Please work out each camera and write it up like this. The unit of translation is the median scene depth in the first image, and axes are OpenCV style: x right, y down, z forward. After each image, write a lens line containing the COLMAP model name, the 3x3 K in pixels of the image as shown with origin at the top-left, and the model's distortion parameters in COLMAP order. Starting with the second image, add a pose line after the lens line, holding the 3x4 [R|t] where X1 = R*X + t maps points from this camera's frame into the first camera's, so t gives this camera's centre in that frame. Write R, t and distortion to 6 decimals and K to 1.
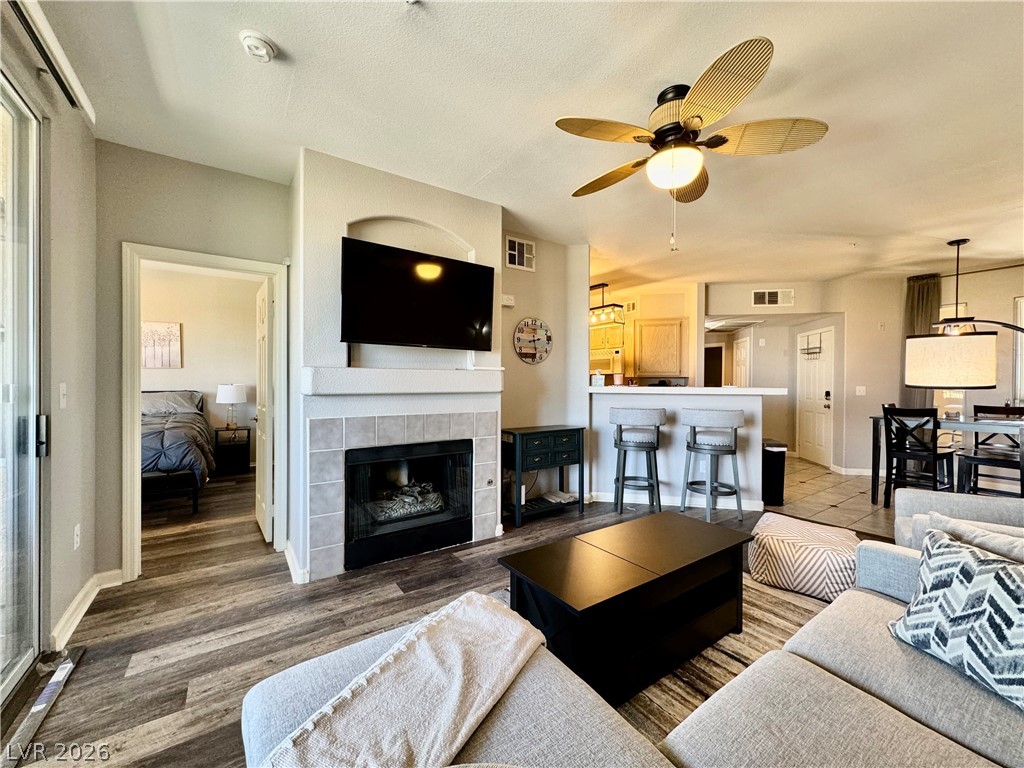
lens RADIAL K [[407.4, 0, 511.6], [0, 407.4, 385.5], [0, 0, 1]] dist [-0.002995, -0.000051]
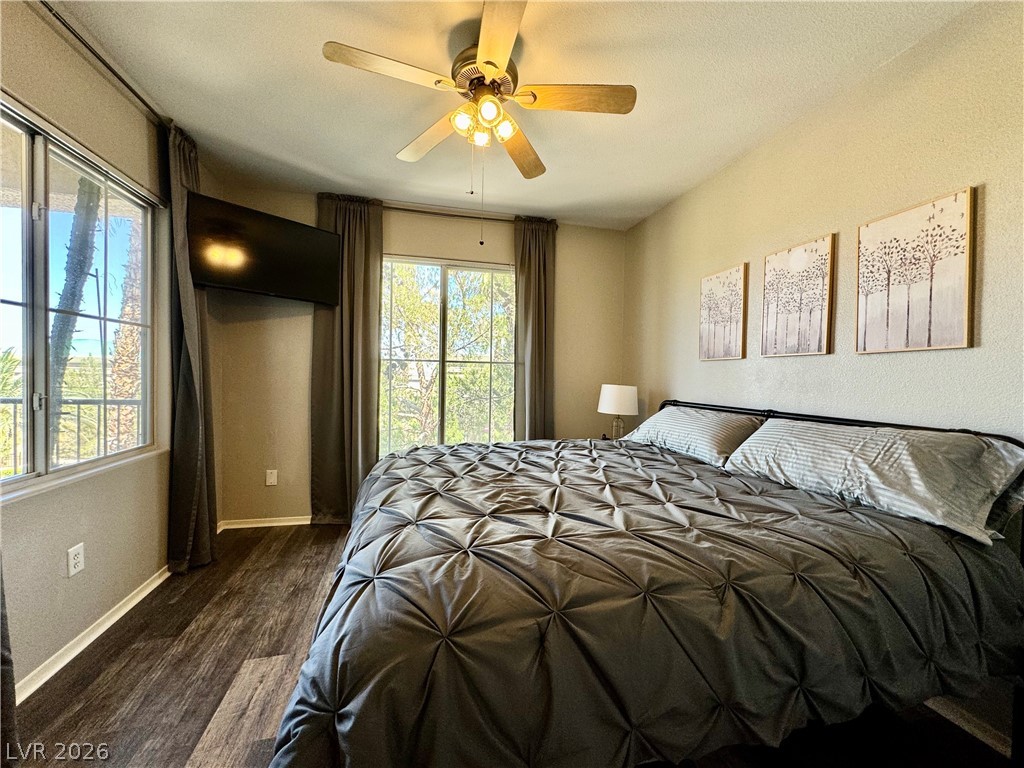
lens RADIAL K [[407.4, 0, 512.3], [0, 407.4, 385.6], [0, 0, 1]] dist [-0.002995, -0.000051]
pose [[-0.347173, 0.005850, -0.937783, -0.448902], [-0.030268, 0.999390, 0.017440, -0.012808], [0.937313, 0.034439, -0.346784, 0.812263]]
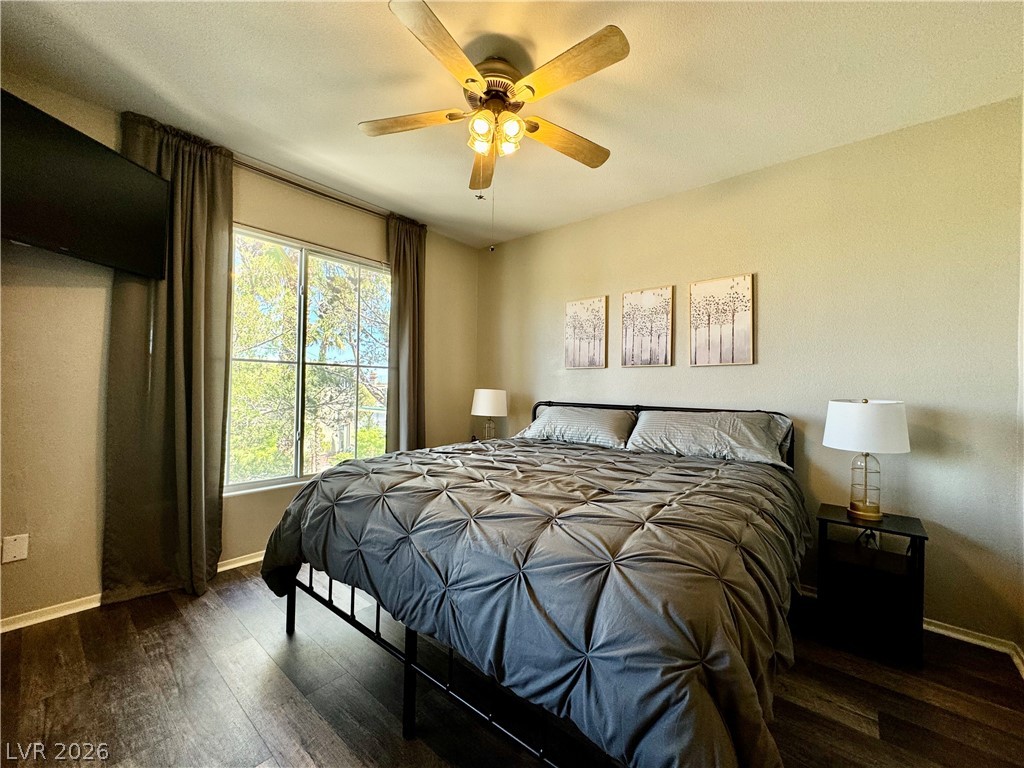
lens RADIAL K [[407.4, 0, 512.1], [0, 407.4, 385.8], [0, 0, 1]] dist [-0.002995, -0.000051]
pose [[0.263434, -0.011028, -0.964614, -0.420617], [-0.020468, 0.999646, -0.017018, -0.002656], [0.964460, 0.024227, 0.263115, 0.596972]]
